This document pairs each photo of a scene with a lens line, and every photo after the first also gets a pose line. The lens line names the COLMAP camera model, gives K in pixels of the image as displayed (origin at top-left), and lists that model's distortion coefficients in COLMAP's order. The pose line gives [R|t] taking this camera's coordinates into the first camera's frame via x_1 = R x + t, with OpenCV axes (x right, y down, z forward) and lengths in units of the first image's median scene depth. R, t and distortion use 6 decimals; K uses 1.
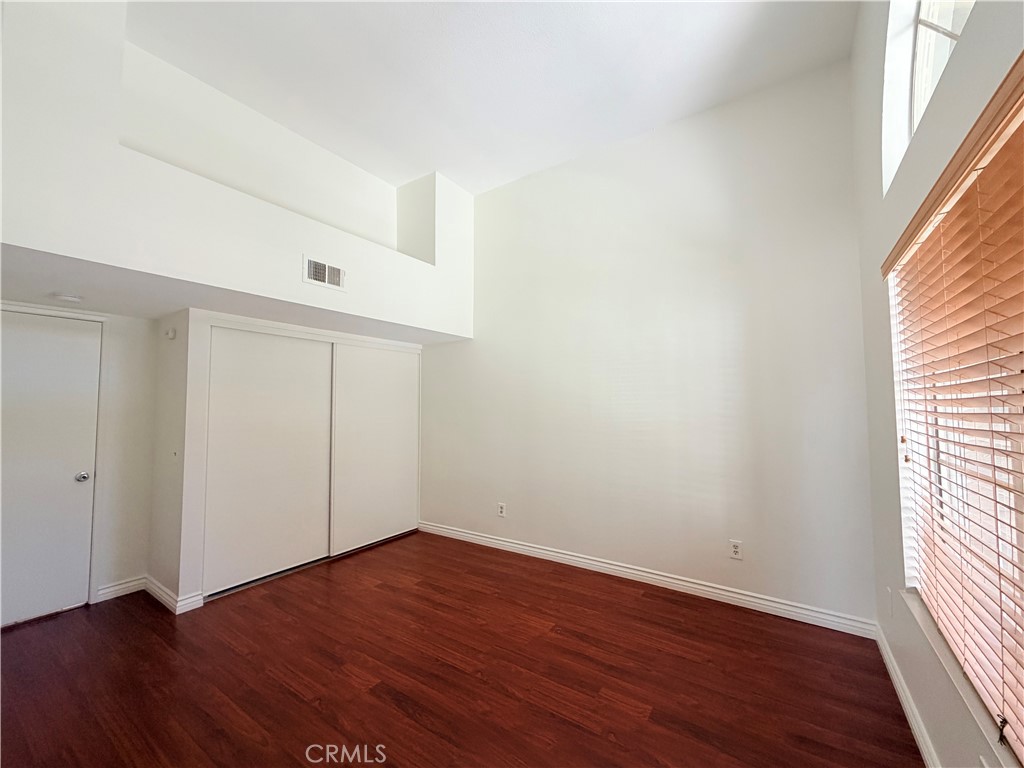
lens RADIAL K [[412.4, 0, 506.5], [0, 412.4, 383.2], [0, 0, 1]] dist [0.003719, 0.000700]
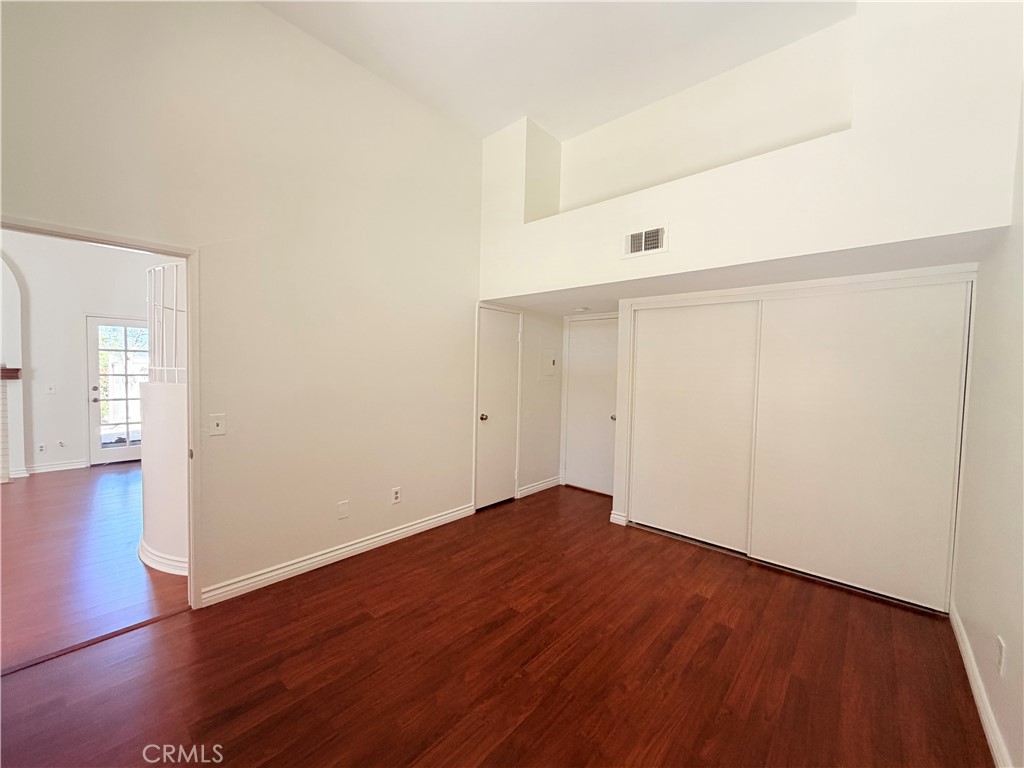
lens RADIAL K [[412.4, 0, 512.3], [0, 412.4, 381.5], [0, 0, 1]] dist [0.003719, 0.000700]
pose [[-0.134051, 0.035314, -0.990345, 0.577826], [0.035162, 0.998905, 0.030860, 0.024631], [0.990350, -0.030685, -0.135146, 0.804944]]
